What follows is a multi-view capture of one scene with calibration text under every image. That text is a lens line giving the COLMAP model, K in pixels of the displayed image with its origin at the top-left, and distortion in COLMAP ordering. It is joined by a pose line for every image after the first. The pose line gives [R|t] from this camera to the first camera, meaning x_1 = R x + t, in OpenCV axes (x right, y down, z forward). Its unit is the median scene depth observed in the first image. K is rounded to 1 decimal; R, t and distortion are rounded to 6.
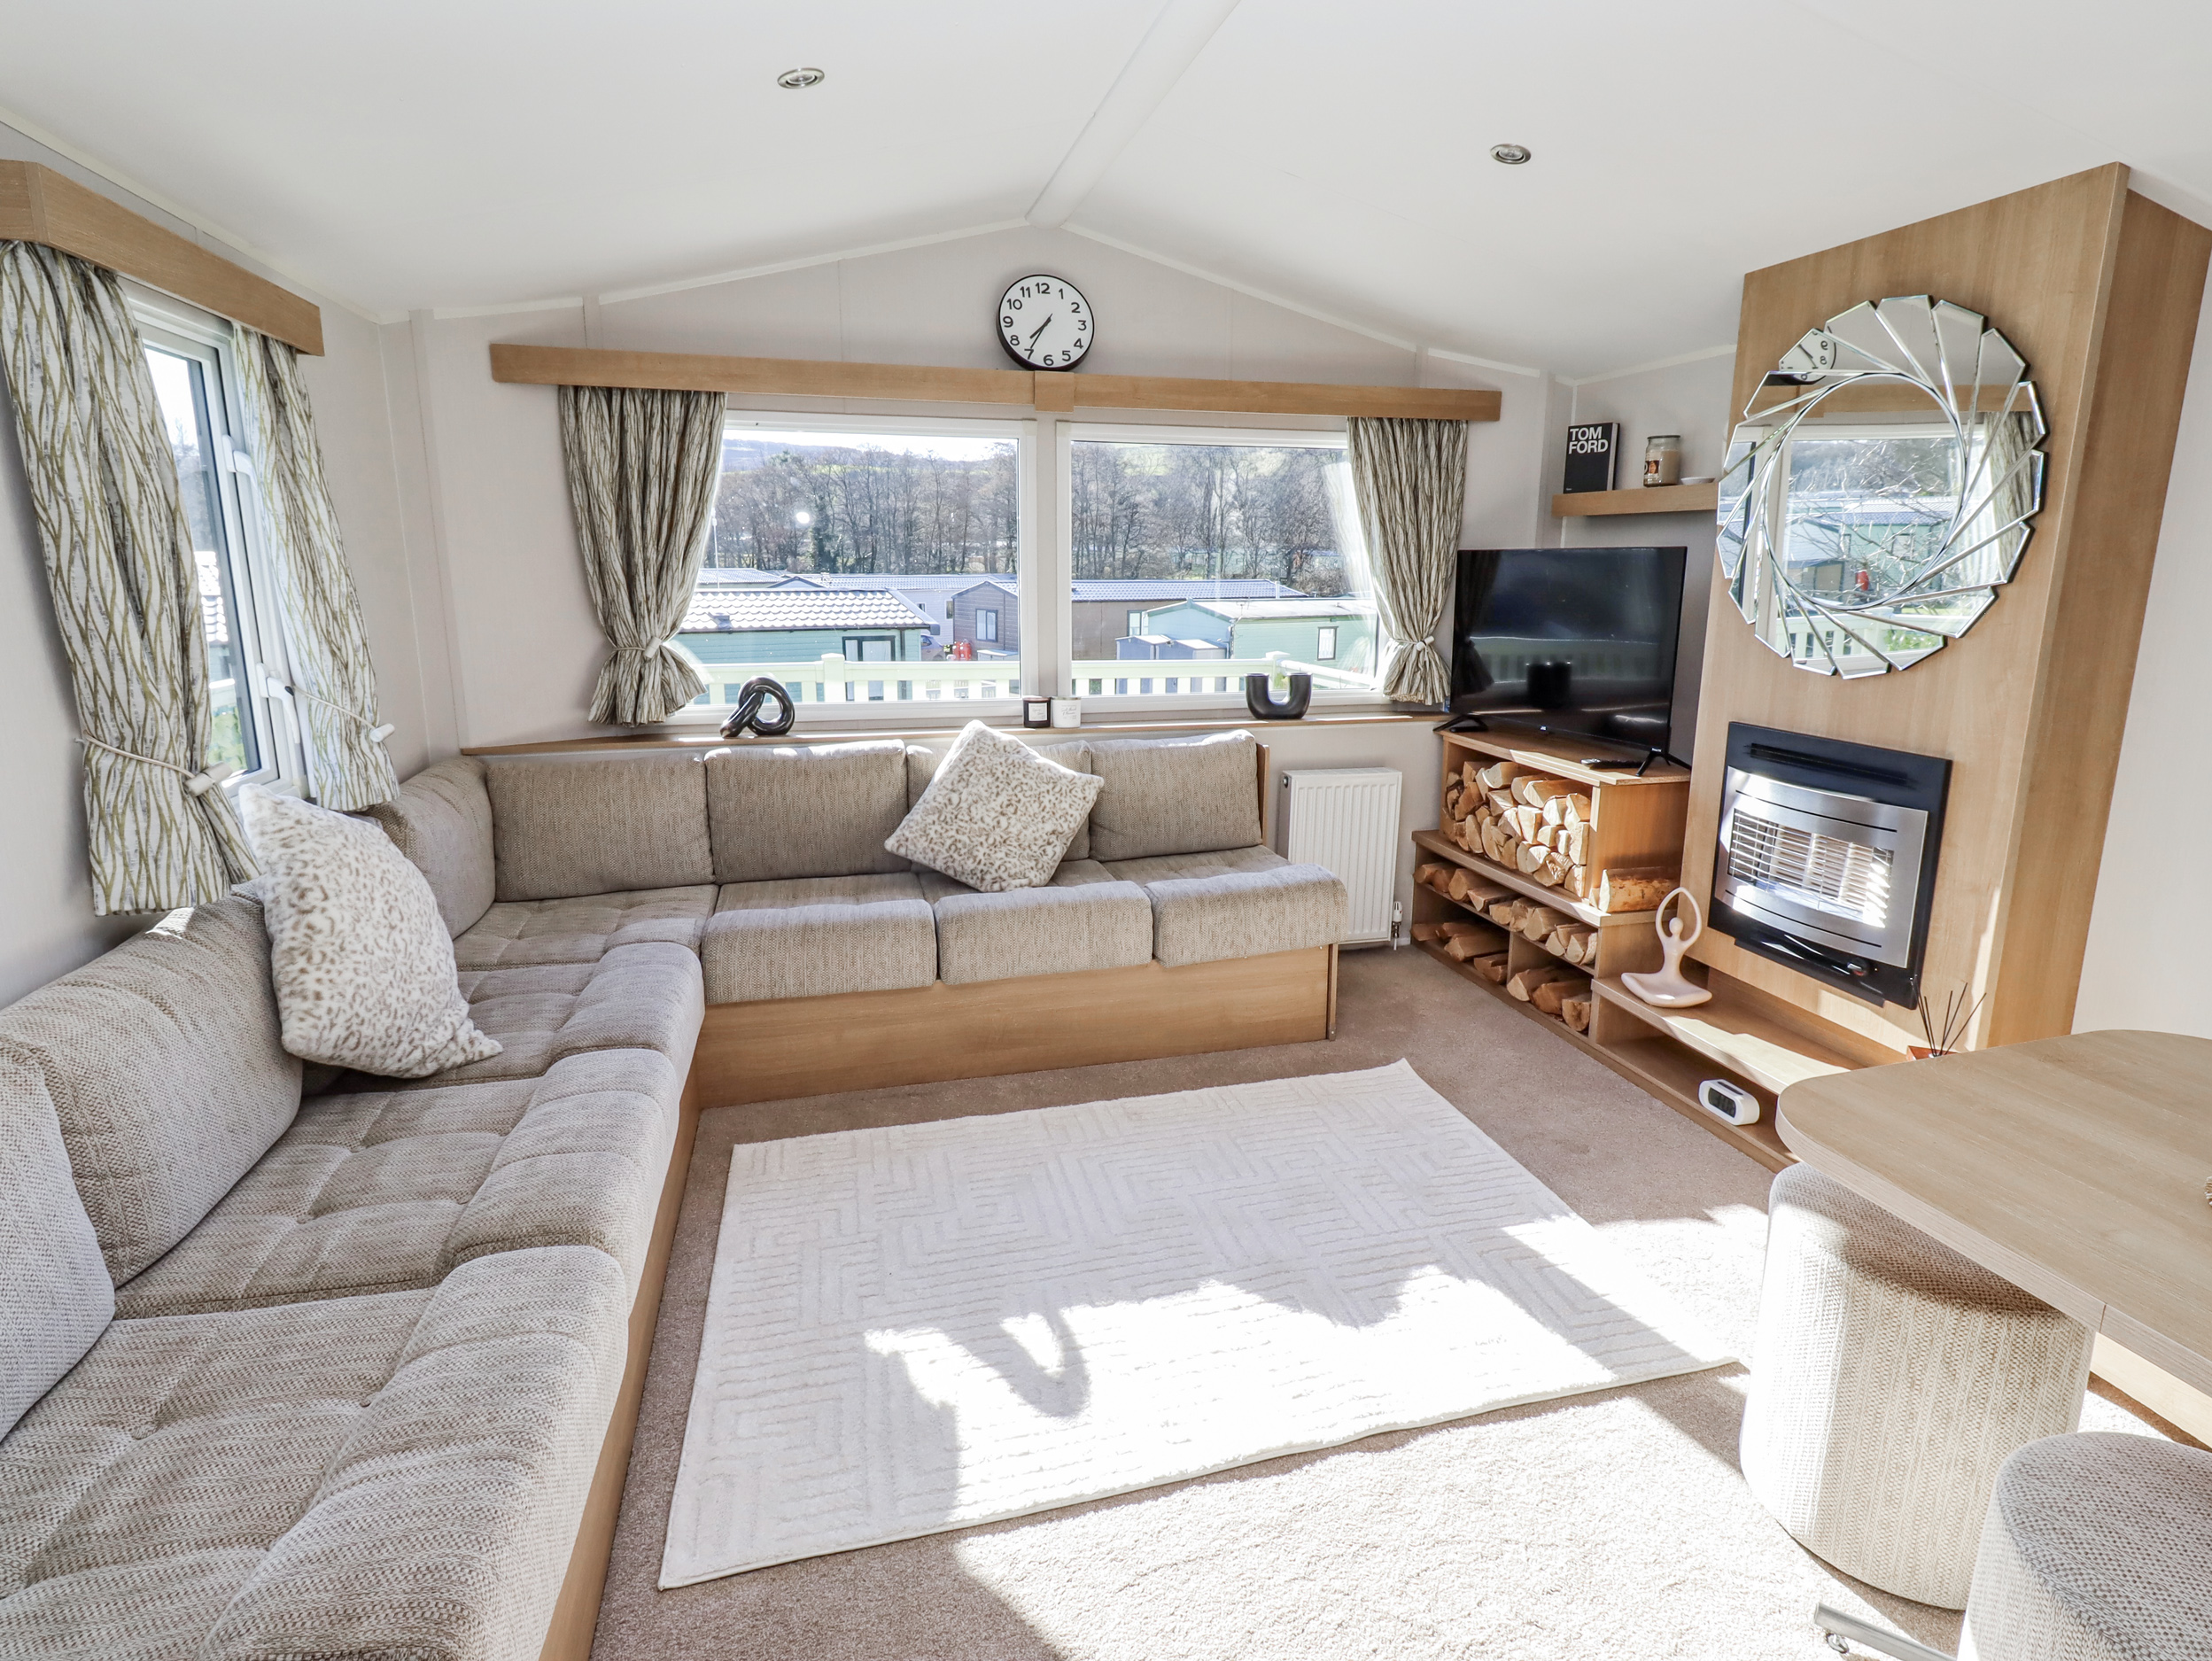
lens RADIAL K [[1147.8, 0, 1127.1], [0, 1147.8, 789.6], [0, 0, 1]] dist [0.003799, -0.001018]
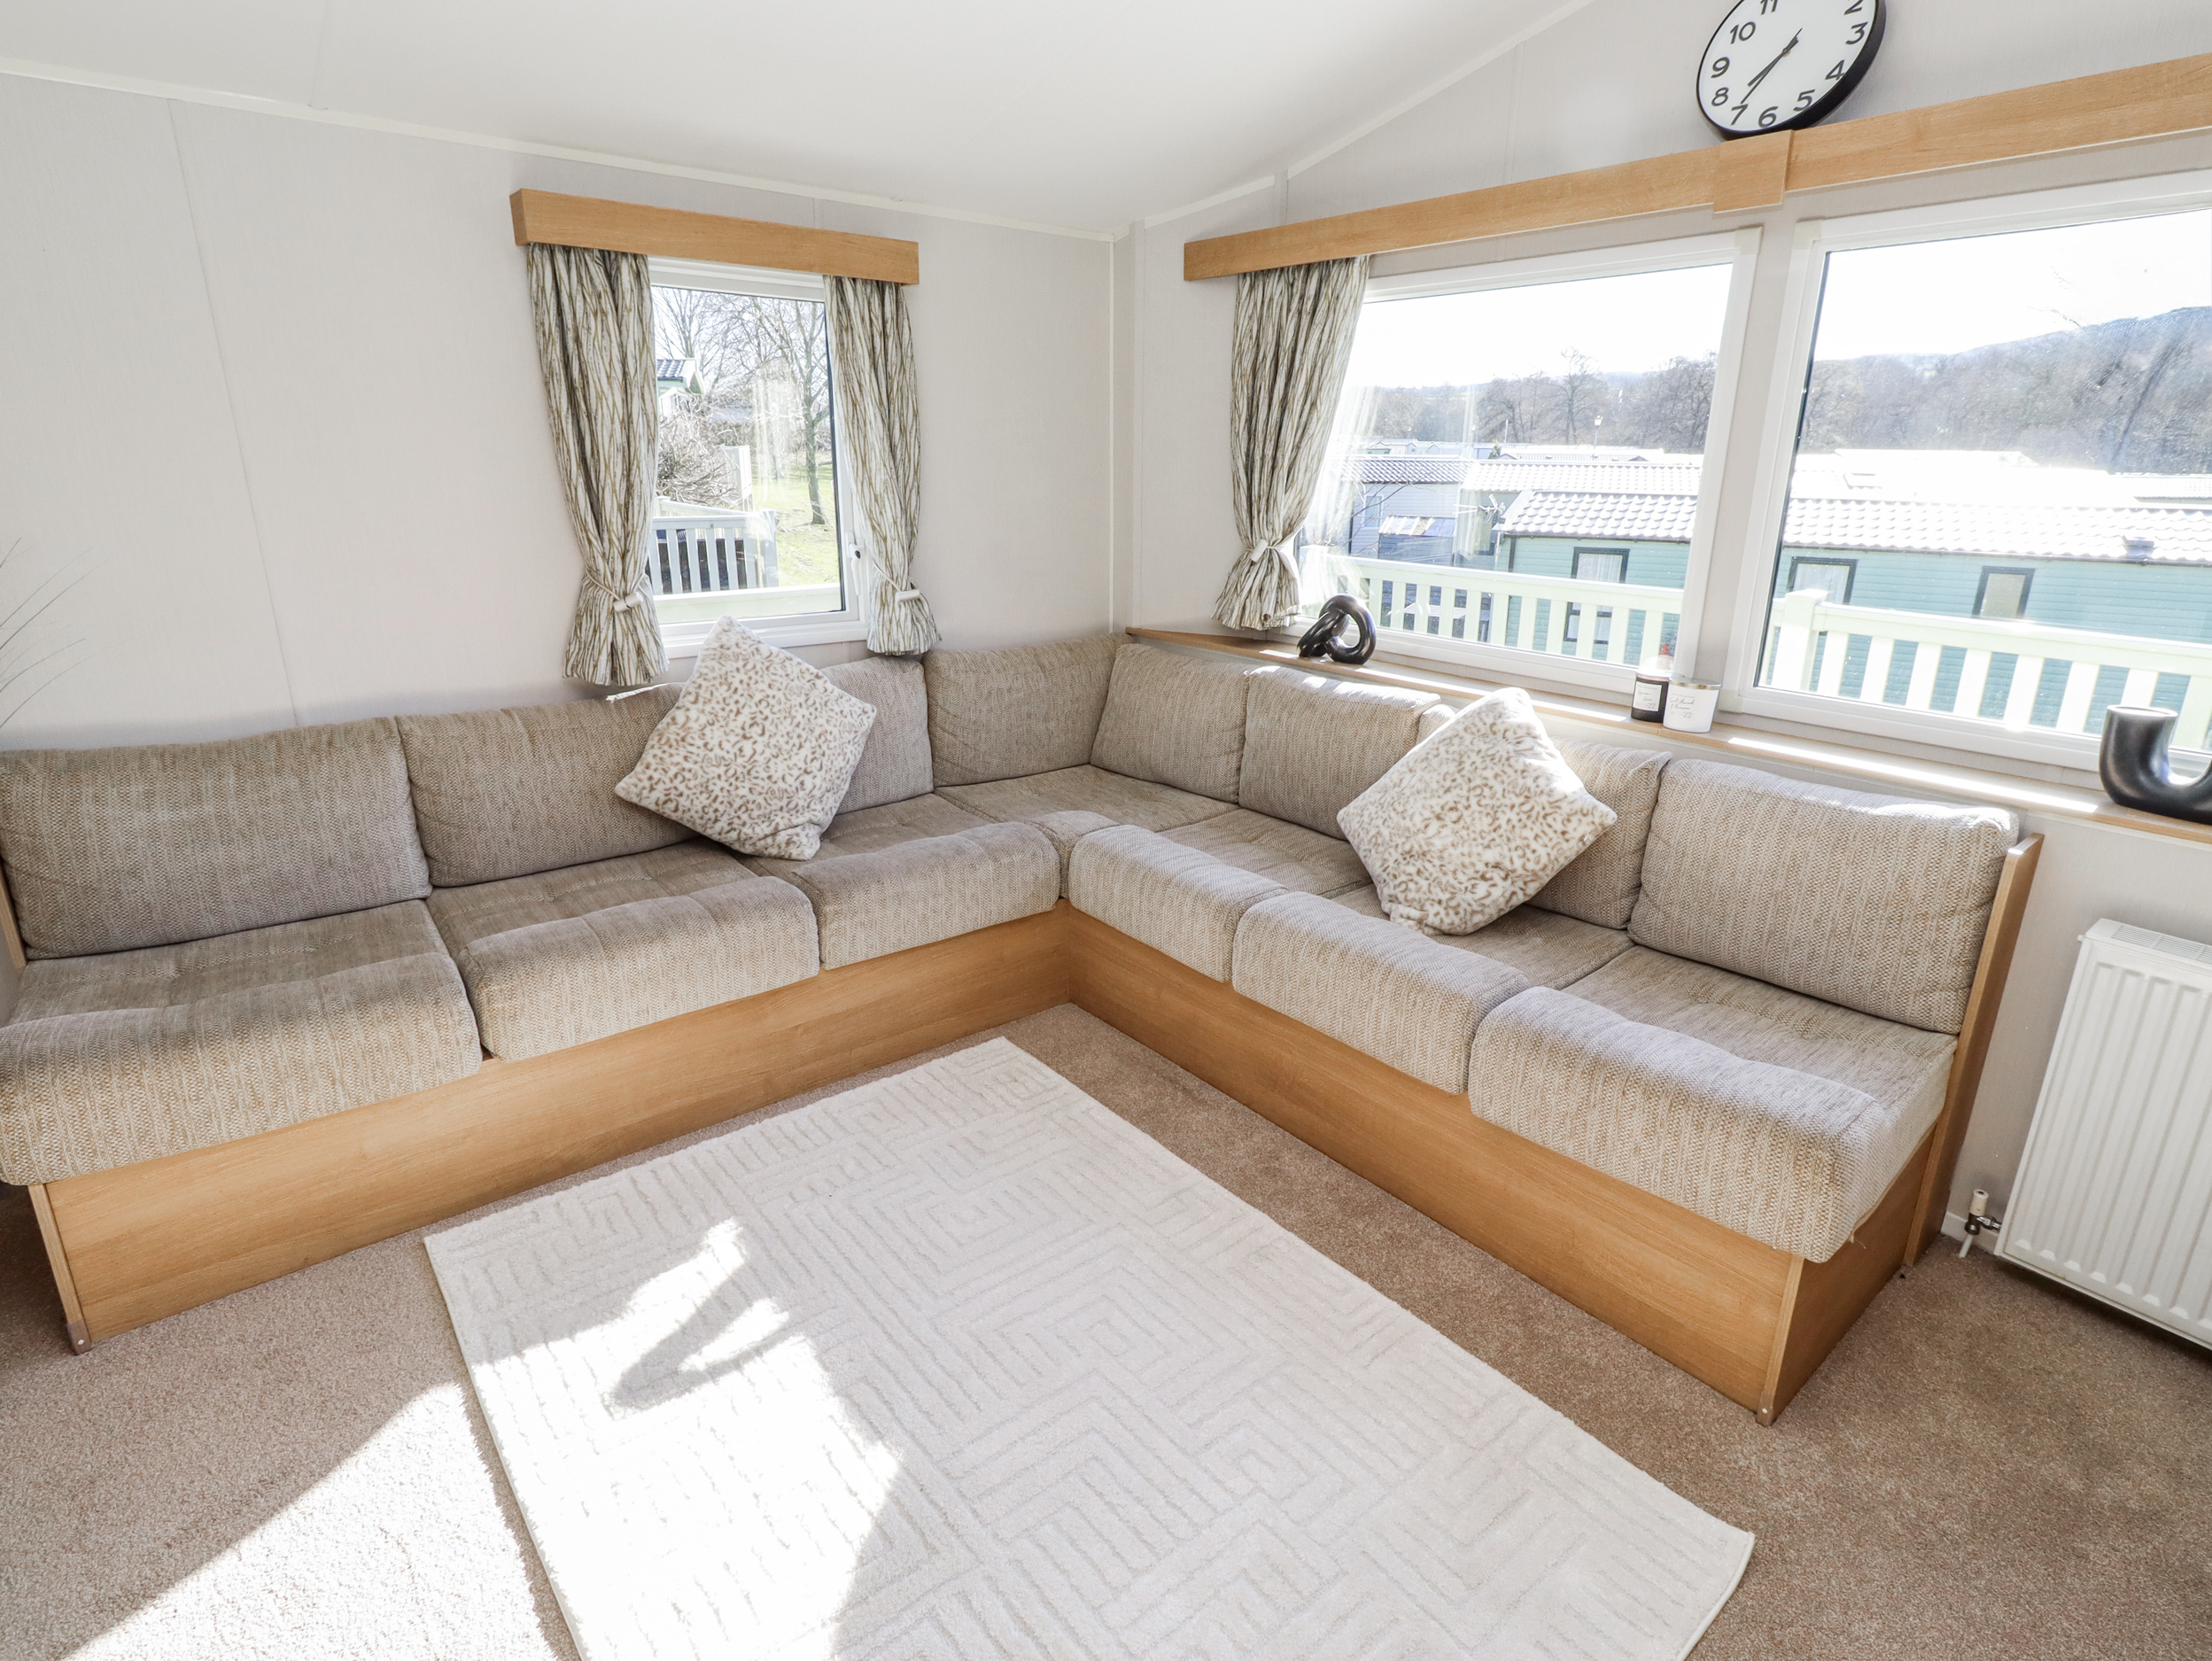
lens RADIAL K [[1154.0, 0, 1127.8], [0, 1154.0, 794.3], [0, 0, 1]] dist [0.002484, 0.000171]
pose [[0.411013, 0.260213, -0.873703, 0.458353], [-0.188117, 0.961980, 0.198009, -0.103693], [0.892009, 0.082974, 0.444337, 0.521735]]
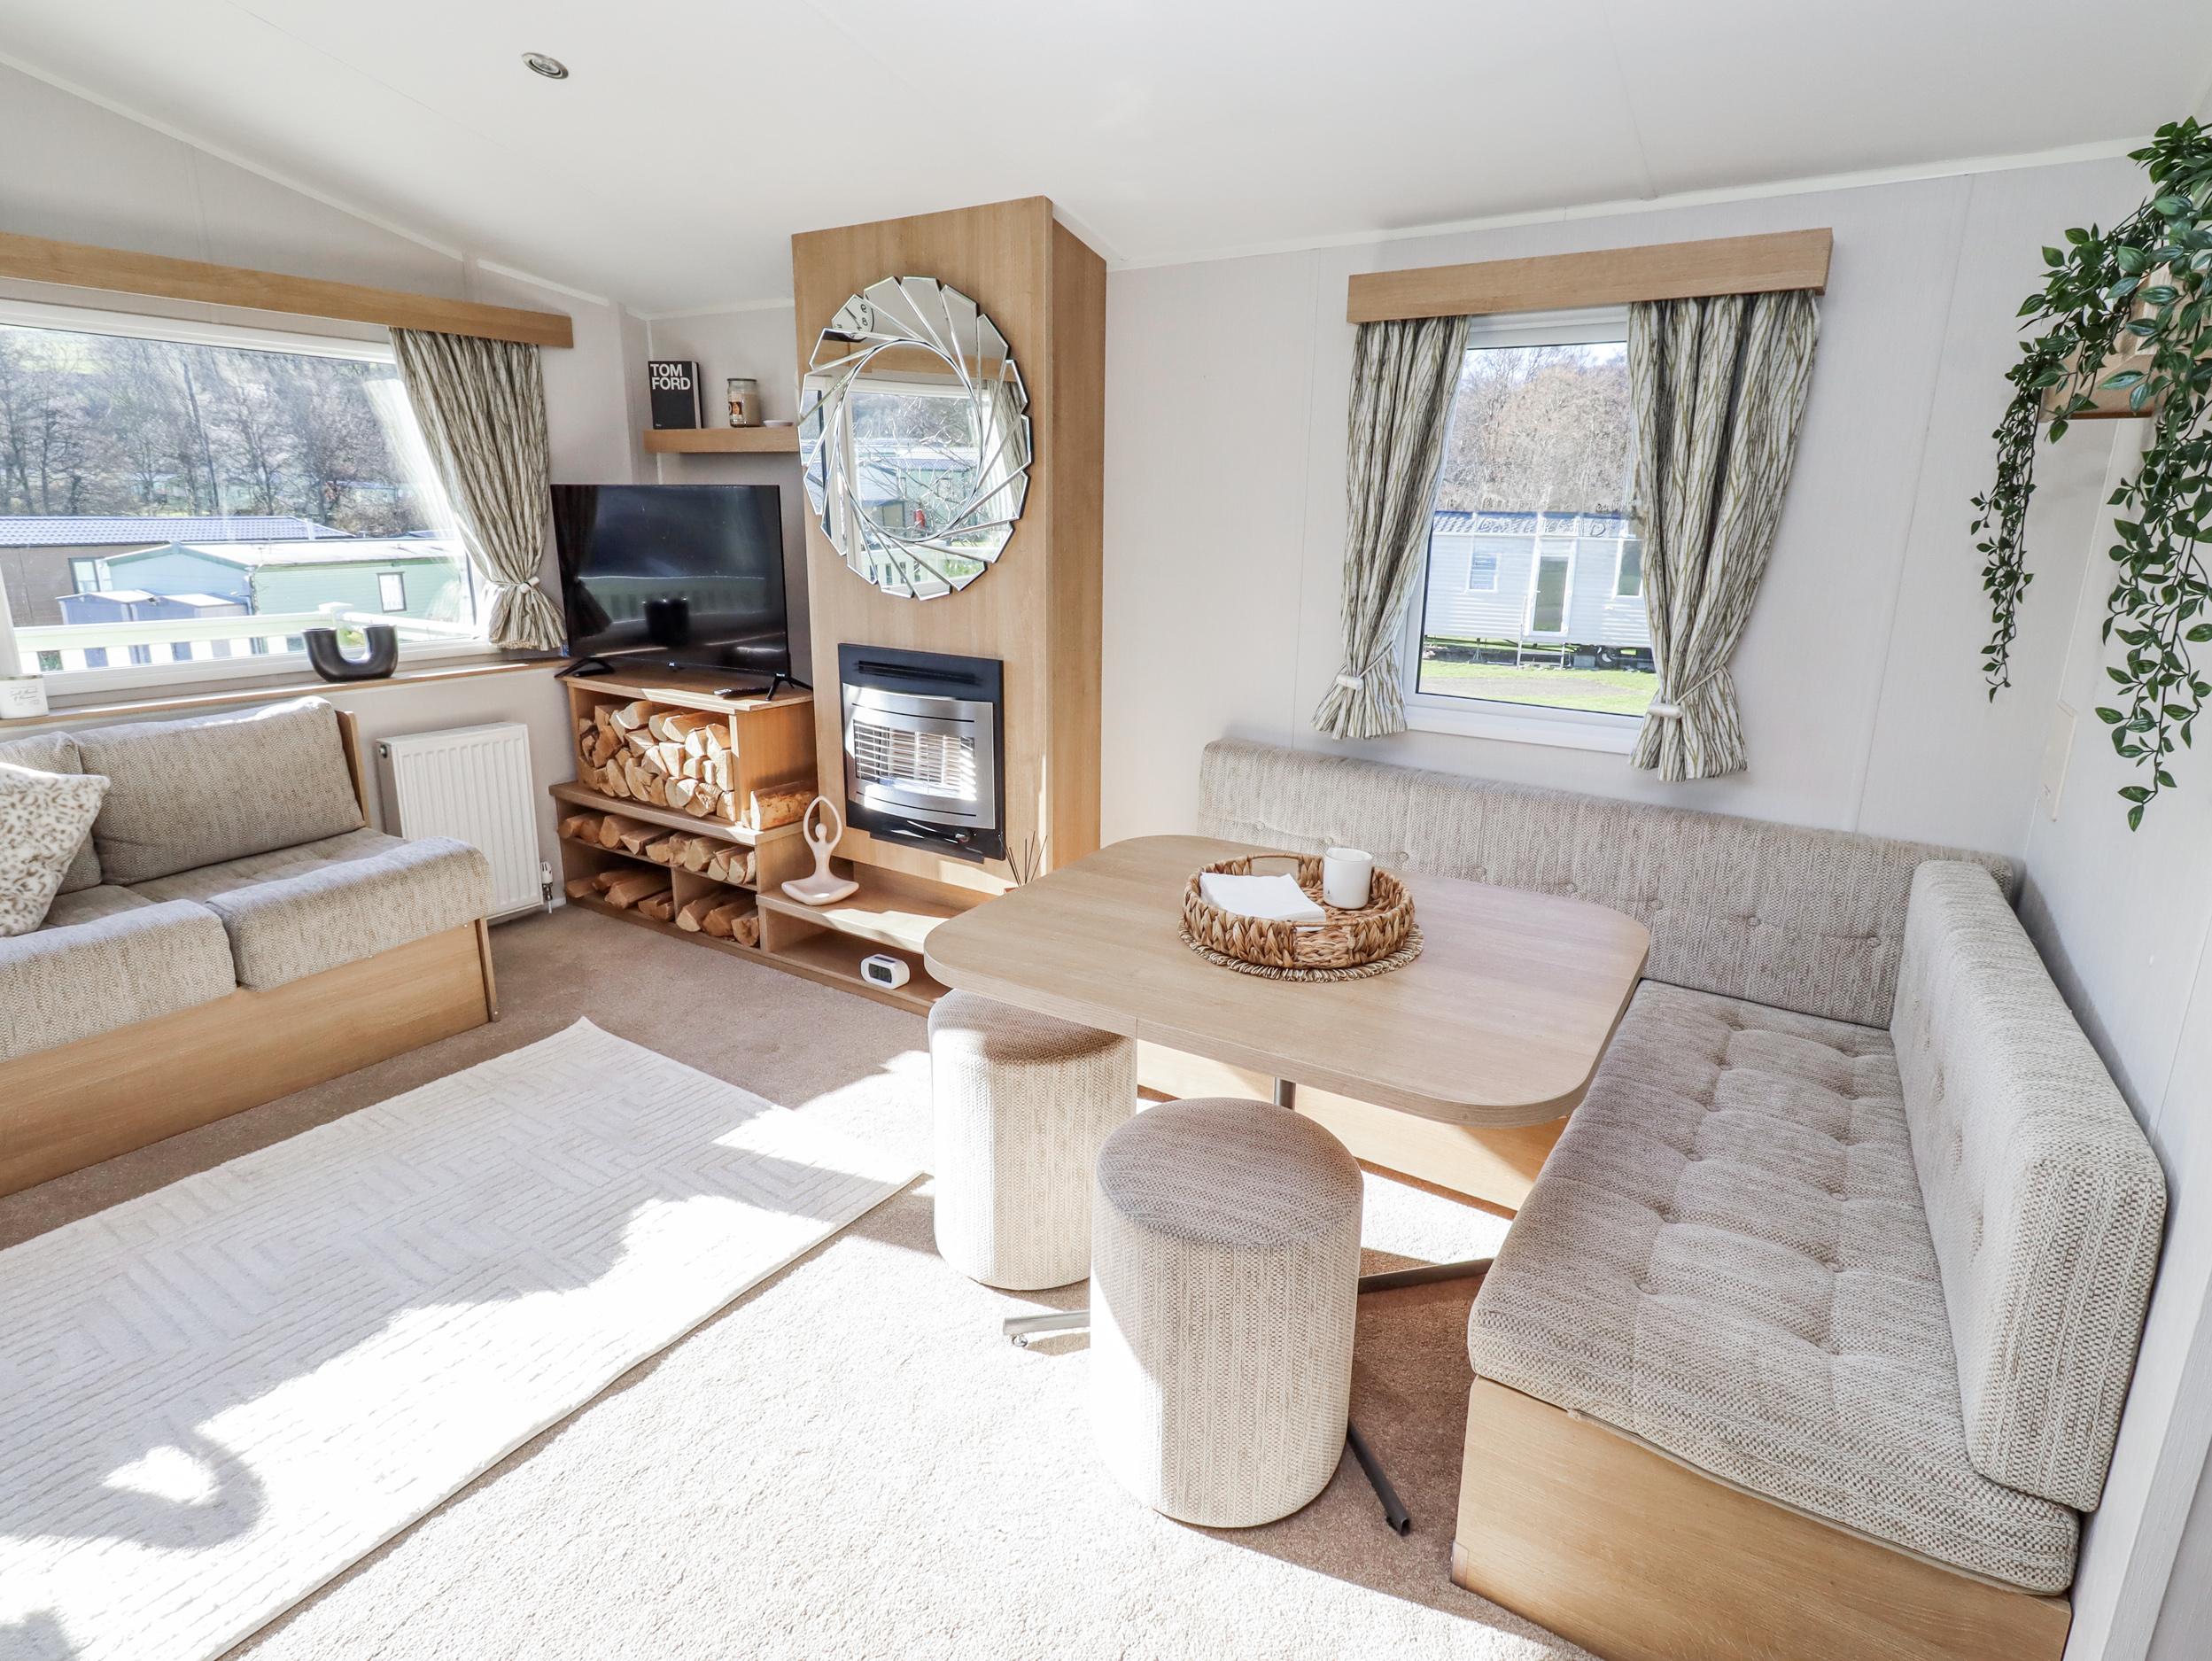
lens RADIAL K [[1147.8, 0, 1127.1], [0, 1147.8, 789.6], [0, 0, 1]] dist [0.003799, -0.001018]
pose [[0.741059, -0.154757, 0.653363, -0.021220], [0.120699, 0.987928, 0.097104, 0.006568], [-0.660503, 0.006900, 0.750792, -0.028349]]
